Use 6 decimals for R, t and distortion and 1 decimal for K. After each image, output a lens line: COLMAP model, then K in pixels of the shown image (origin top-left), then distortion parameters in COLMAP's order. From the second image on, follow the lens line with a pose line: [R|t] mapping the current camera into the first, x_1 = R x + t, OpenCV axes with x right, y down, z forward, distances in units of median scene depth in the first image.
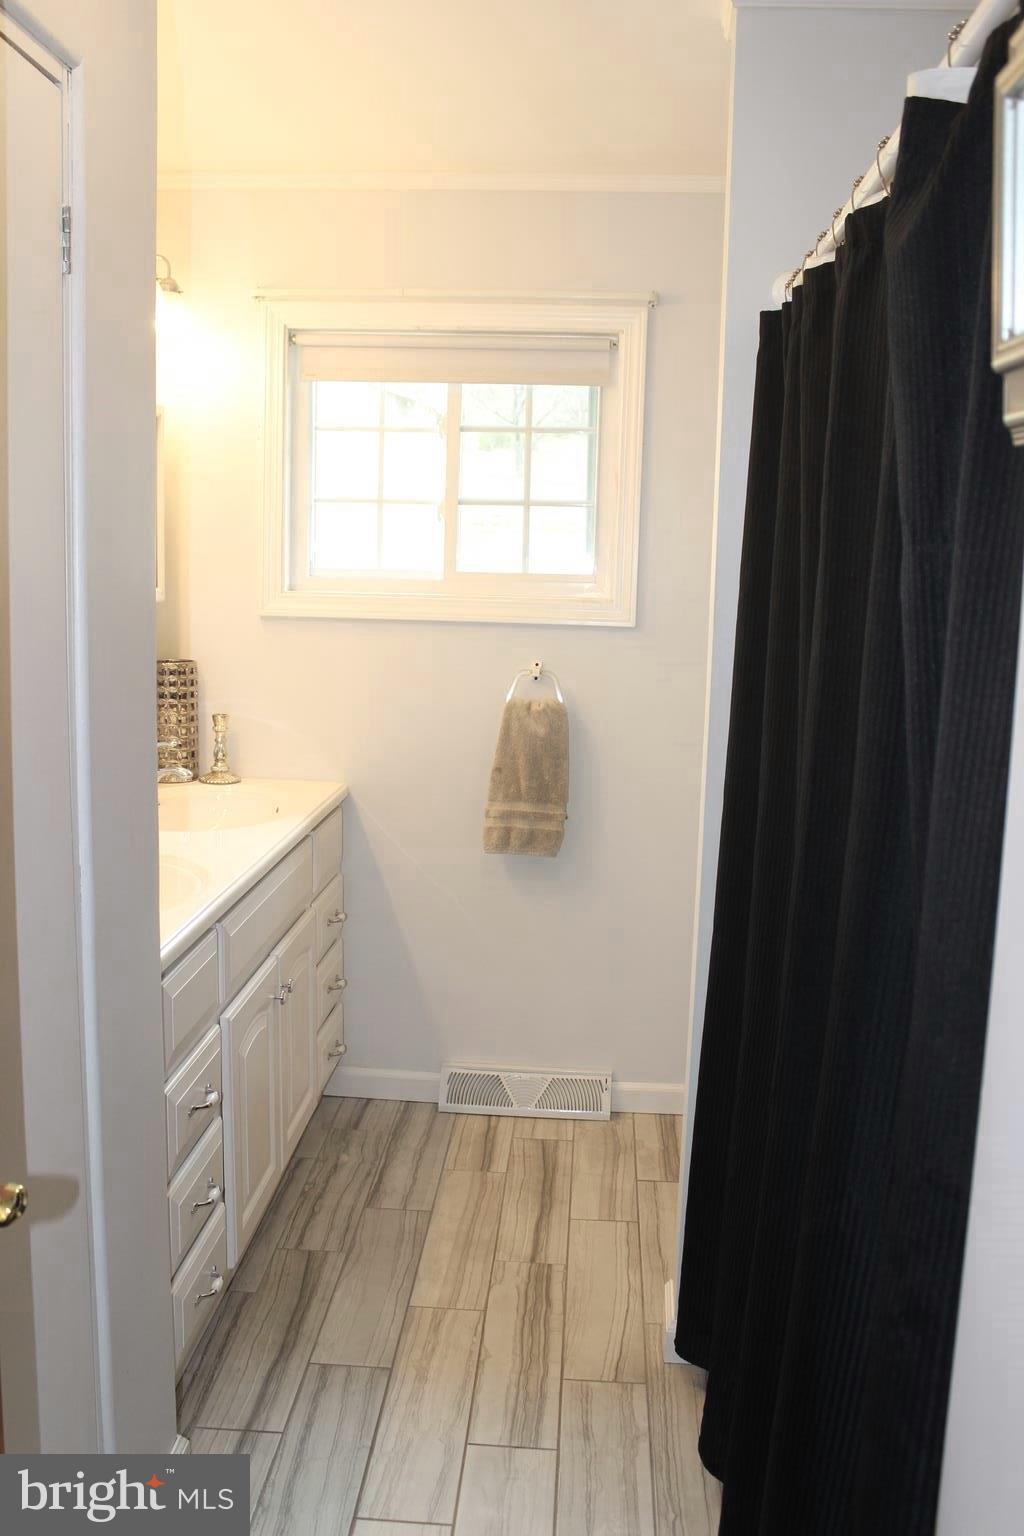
lens RADIAL K [[1298.9, 0, 517.5], [0, 1298.9, 769.5], [0, 0, 1]] dist [-0.123577, 0.067384]
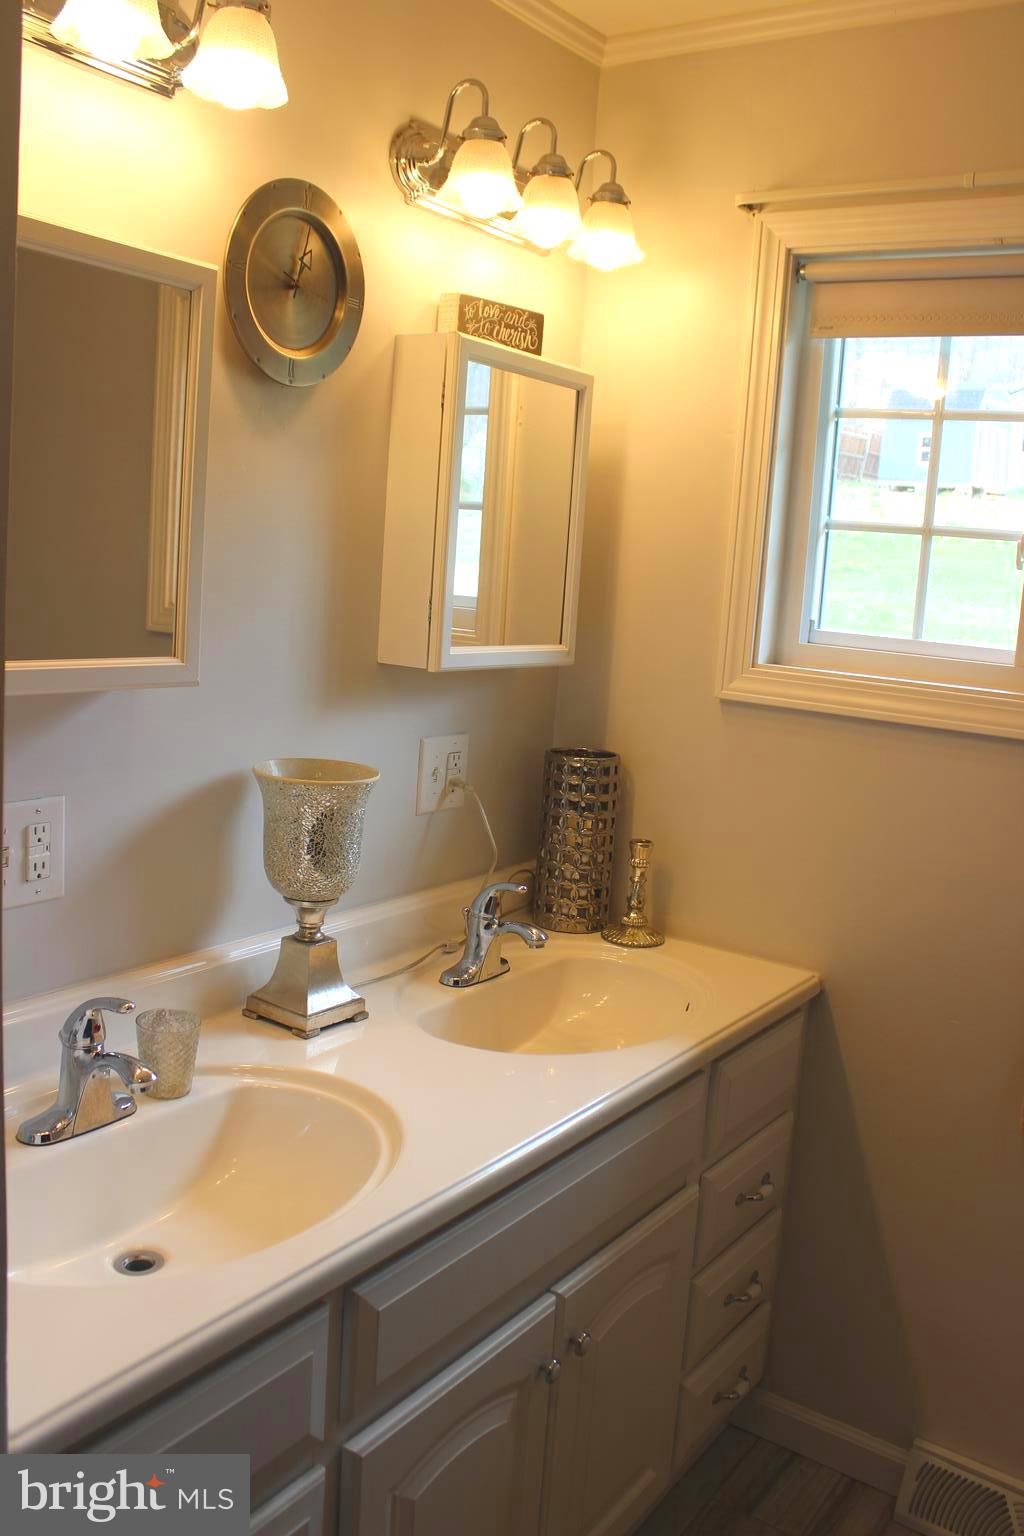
lens RADIAL K [[1373.3, 0, 502.5], [0, 1373.3, 768.1], [0, 0, 1]] dist [-0.102118, 0.028864]
pose [[0.858701, 0.111925, -0.500106, 0.058222], [-0.127578, 0.991824, 0.002916, -0.073461], [0.496343, 0.061299, 0.865959, 0.353465]]
